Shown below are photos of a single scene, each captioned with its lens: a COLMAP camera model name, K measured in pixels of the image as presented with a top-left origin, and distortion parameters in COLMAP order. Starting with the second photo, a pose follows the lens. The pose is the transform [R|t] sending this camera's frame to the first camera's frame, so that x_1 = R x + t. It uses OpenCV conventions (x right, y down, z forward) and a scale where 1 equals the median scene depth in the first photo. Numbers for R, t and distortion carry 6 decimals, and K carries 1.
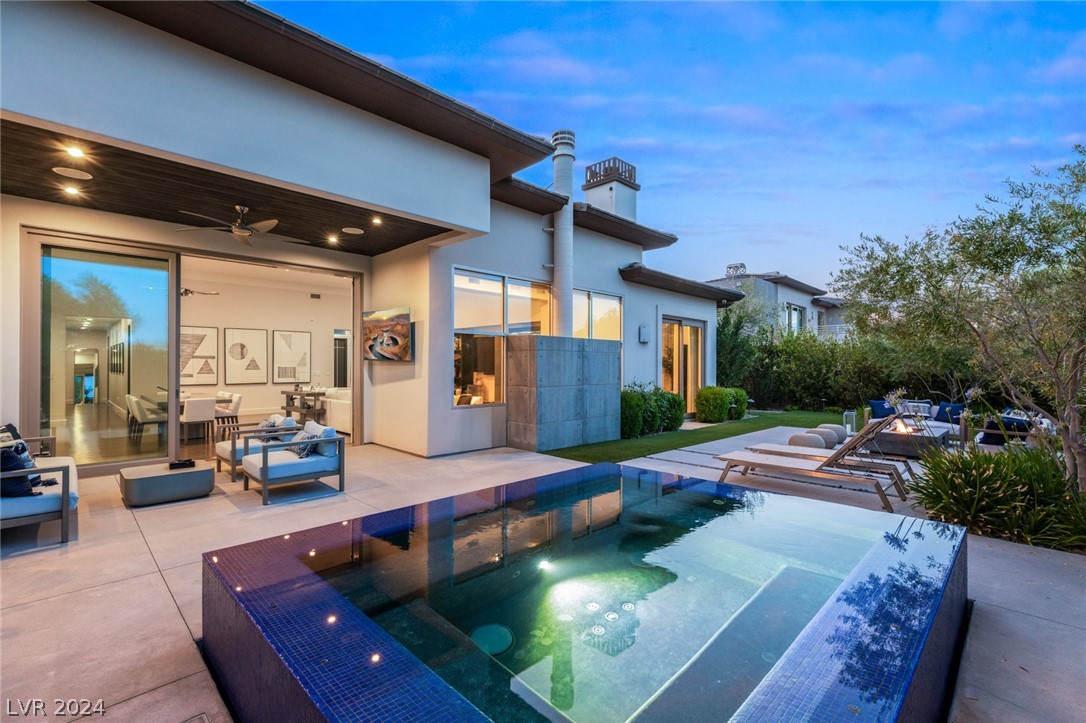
lens RADIAL K [[481.3, 0, 543.0], [0, 481.3, 361.5], [0, 0, 1]] dist [-0.000999, -0.000024]
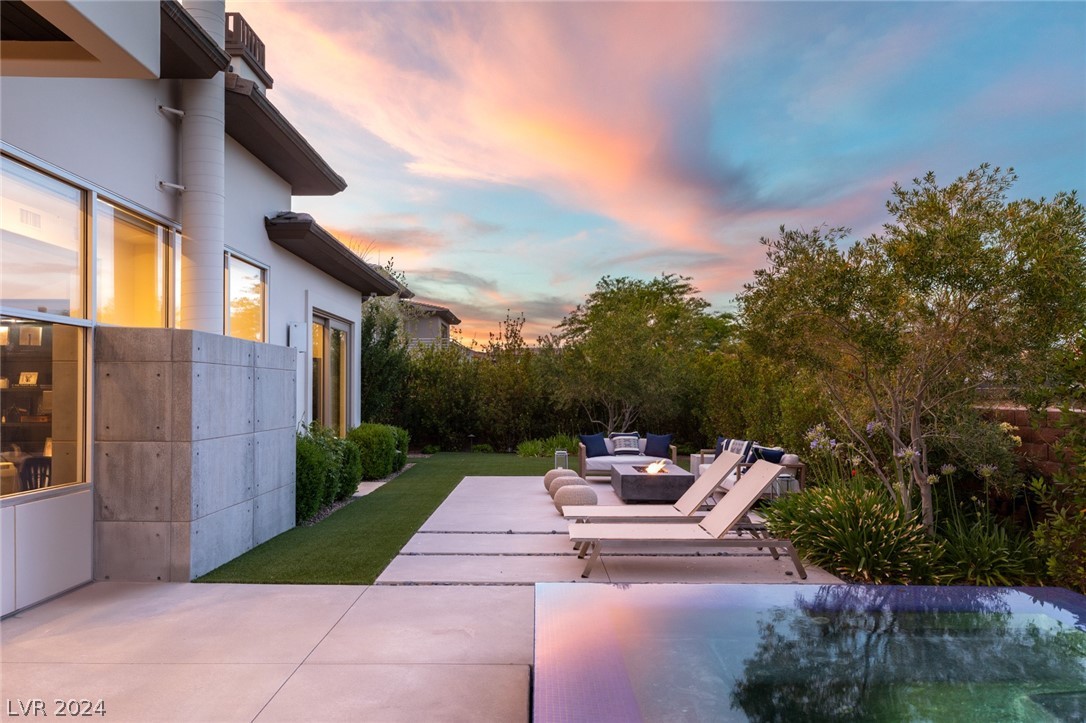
lens RADIAL K [[700.1, 0, 540.2], [0, 700.1, 384.9], [0, 0, 1]] dist [0.000540, 0.000853]
pose [[0.709184, 0.005499, 0.705002, -0.215432], [-0.007911, 0.999969, 0.000159, -0.003989], [-0.704979, -0.005690, 0.709205, 0.240970]]
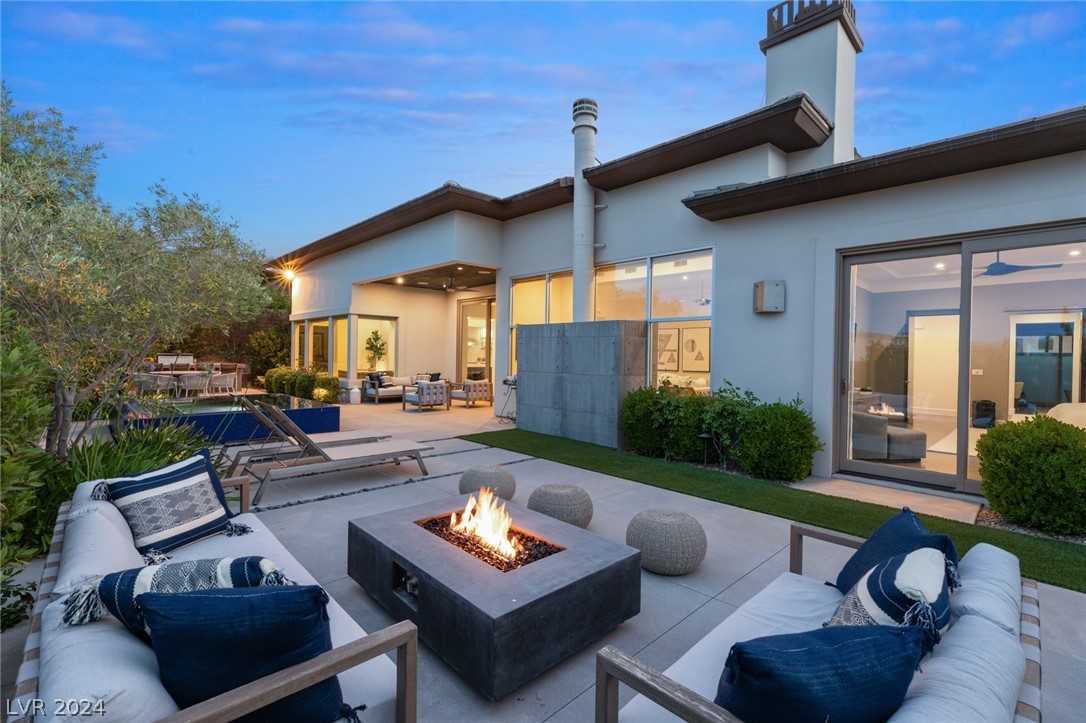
lens RADIAL K [[481.3, 0, 543.0], [0, 481.3, 361.5], [0, 0, 1]] dist [-0.000999, -0.000024]
pose [[-0.034128, 0.009890, -0.999369, 0.963369], [-0.007941, 0.999917, 0.010166, 0.015906], [0.999386, 0.008282, -0.034046, 0.941001]]
